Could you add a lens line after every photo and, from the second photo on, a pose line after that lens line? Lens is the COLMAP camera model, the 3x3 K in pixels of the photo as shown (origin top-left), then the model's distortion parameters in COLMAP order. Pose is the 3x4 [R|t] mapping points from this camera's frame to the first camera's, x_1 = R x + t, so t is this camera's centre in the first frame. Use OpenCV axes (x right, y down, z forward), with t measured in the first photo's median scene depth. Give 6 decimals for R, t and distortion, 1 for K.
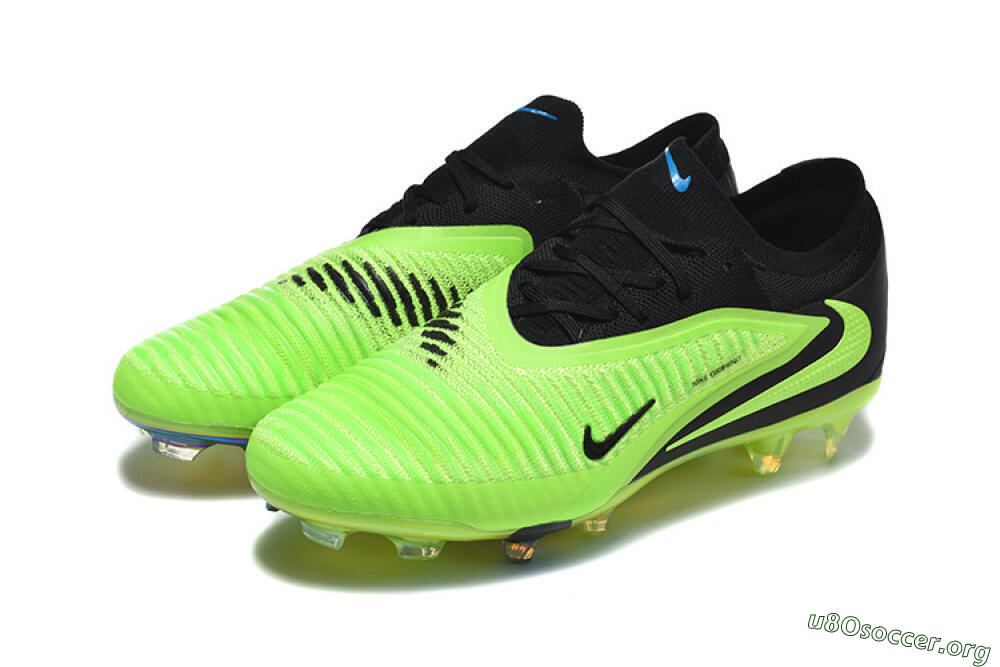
lens RADIAL K [[2617.9, 0, 497.4], [0, 2617.9, 342.7], [0, 0, 1]] dist [0.413060, 0.000000]
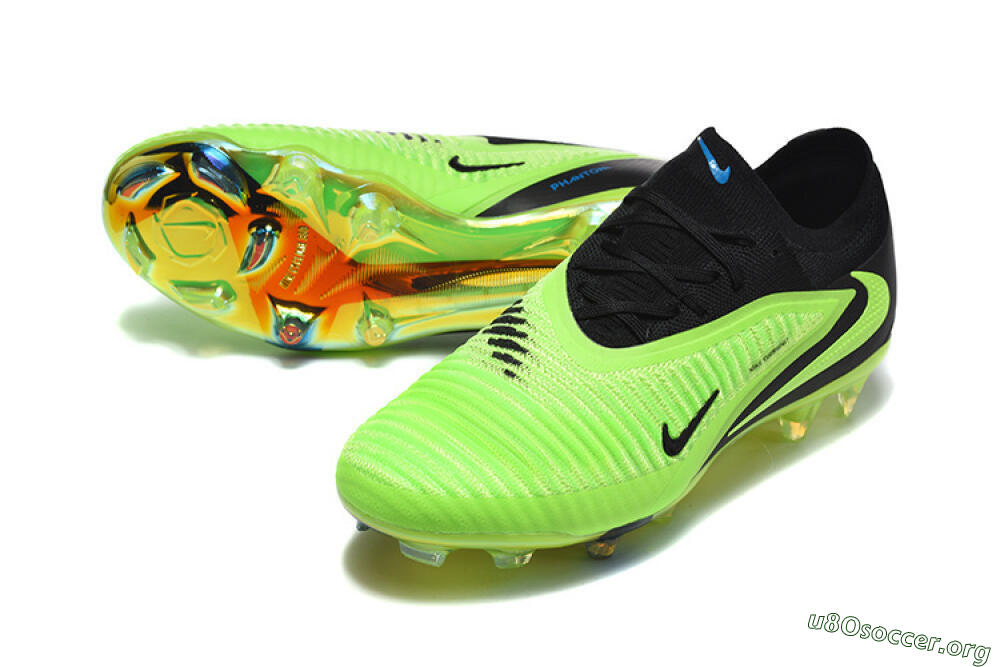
lens RADIAL K [[2617.9, 0, 499.9], [0, 2617.9, 326.7], [0, 0, 1]] dist [0.413060, 0.000000]
pose [[0.984959, -0.074003, 0.156139, -0.183510], [0.062002, 0.994834, 0.080382, -0.091145], [-0.161281, -0.069492, 0.984459, 0.000900]]
